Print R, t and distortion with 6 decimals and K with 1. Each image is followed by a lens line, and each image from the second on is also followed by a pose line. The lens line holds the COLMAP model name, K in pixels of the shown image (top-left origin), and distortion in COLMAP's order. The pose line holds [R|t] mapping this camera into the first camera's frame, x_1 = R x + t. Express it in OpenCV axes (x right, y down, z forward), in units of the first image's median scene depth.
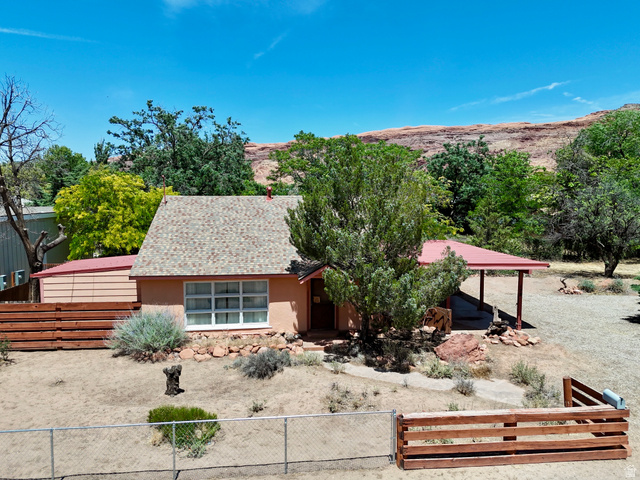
lens RADIAL K [[477.6, 0, 320.0], [0, 477.6, 240.0], [0, 0, 1]] dist [0.069449, -0.063086]
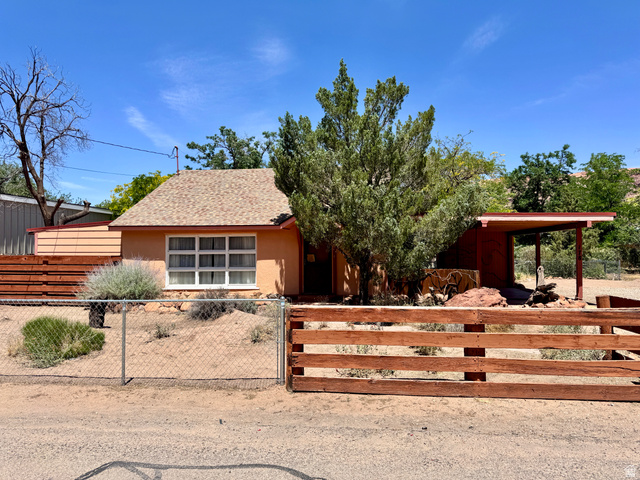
lens RADIAL K [[448.2, 0, 320.0], [0, 448.2, 240.0], [0, 0, 1]] dist [0.095600, -0.134782]
pose [[0.975018, -0.010844, -0.221861, 0.188976], [-0.016709, 0.992397, -0.121937, 0.192515], [0.221496, 0.122598, 0.967424, 0.226971]]
